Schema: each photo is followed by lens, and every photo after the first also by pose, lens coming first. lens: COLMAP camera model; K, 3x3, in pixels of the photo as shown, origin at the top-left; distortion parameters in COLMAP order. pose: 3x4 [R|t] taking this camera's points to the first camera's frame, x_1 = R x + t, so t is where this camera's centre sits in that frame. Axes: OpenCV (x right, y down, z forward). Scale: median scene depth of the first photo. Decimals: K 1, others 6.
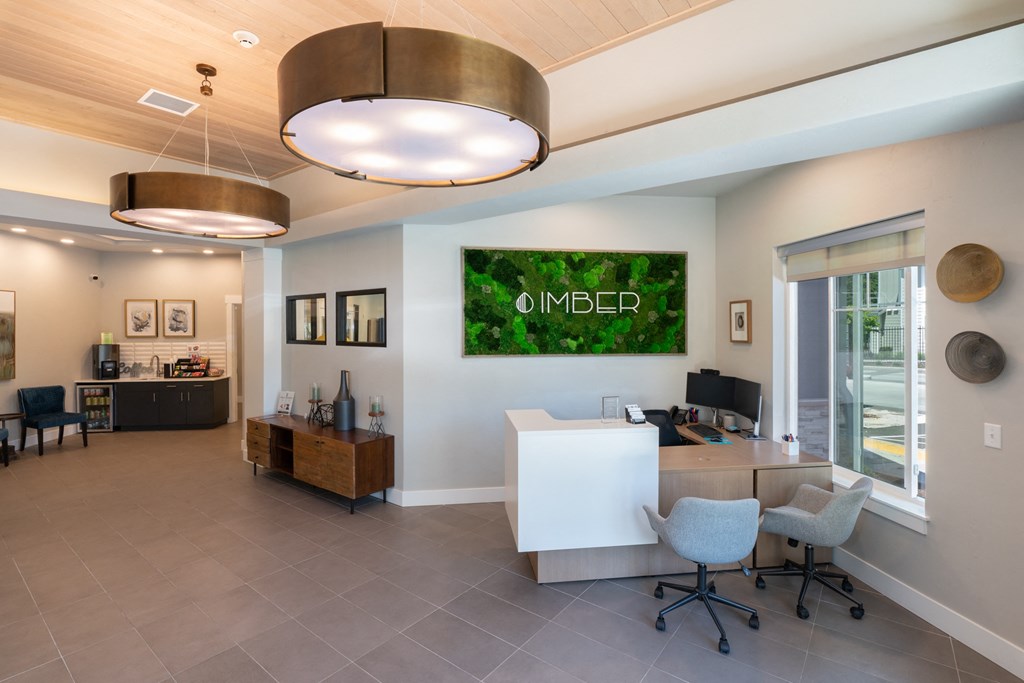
lens RADIAL K [[473.5, 0, 504.9], [0, 473.5, 335.7], [0, 0, 1]] dist [-0.003885, -0.000274]
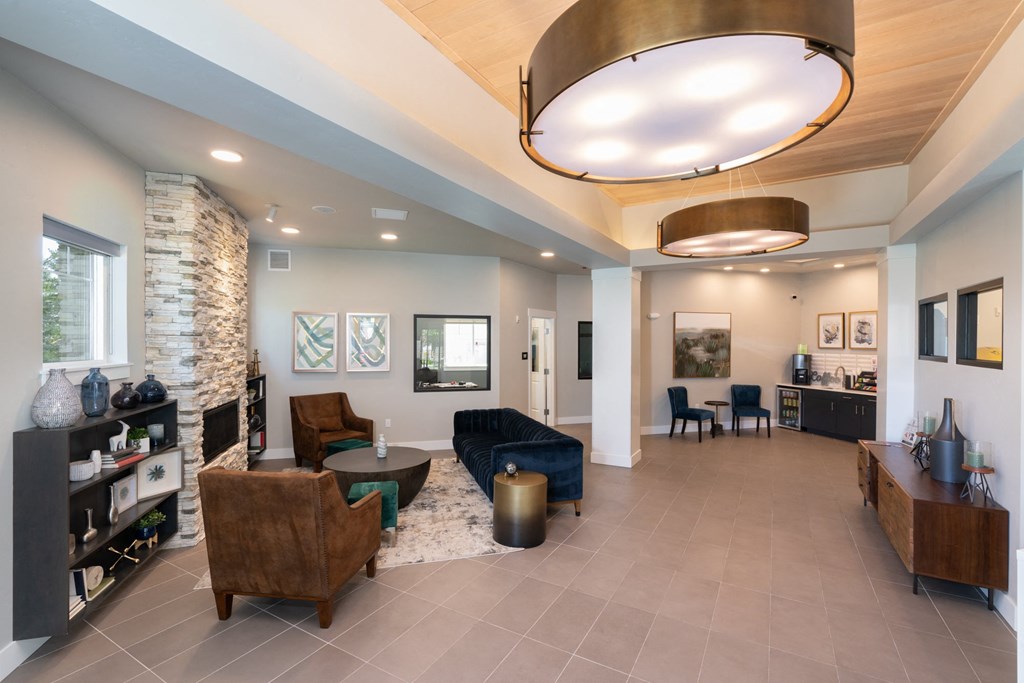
lens RADIAL K [[460.3, 0, 520.6], [0, 460.3, 344.4], [0, 0, 1]] dist [-0.001889, 0.000035]
pose [[0.164920, 0.009726, -0.986259, 0.141388], [-0.017436, 0.999824, 0.006944, -0.001548], [0.986153, 0.016051, 0.165060, 0.142586]]
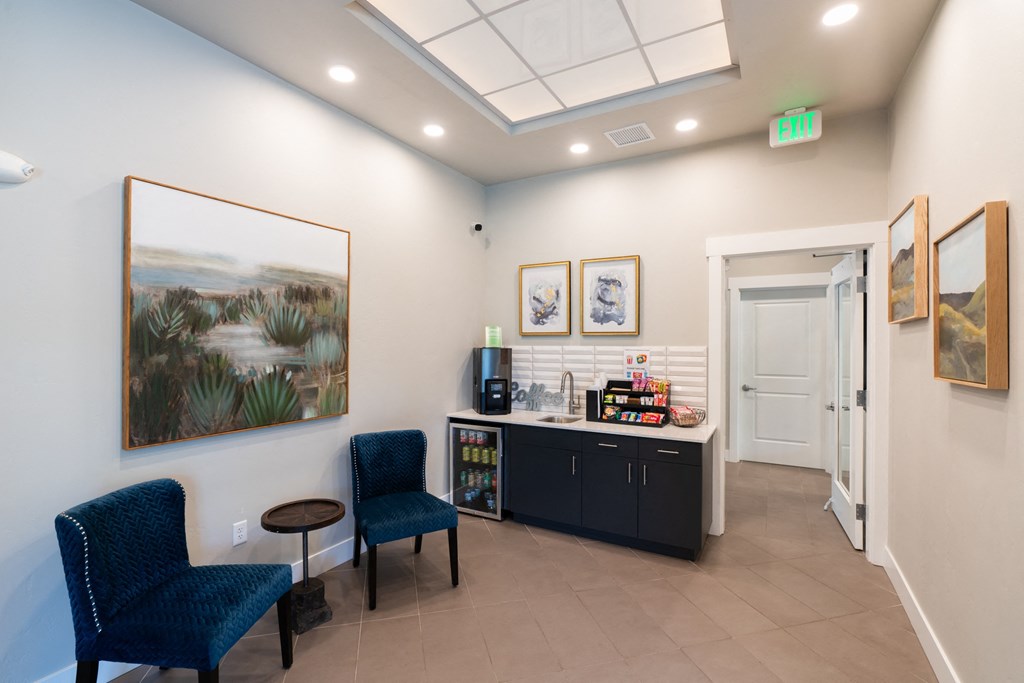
lens RADIAL K [[473.5, 0, 504.9], [0, 473.5, 335.7], [0, 0, 1]] dist [-0.003885, -0.000274]
pose [[0.788103, -0.005148, -0.615522, -0.492136], [-0.011531, 0.999666, -0.023125, 0.016674], [0.615436, 0.025322, 0.787780, 0.572719]]
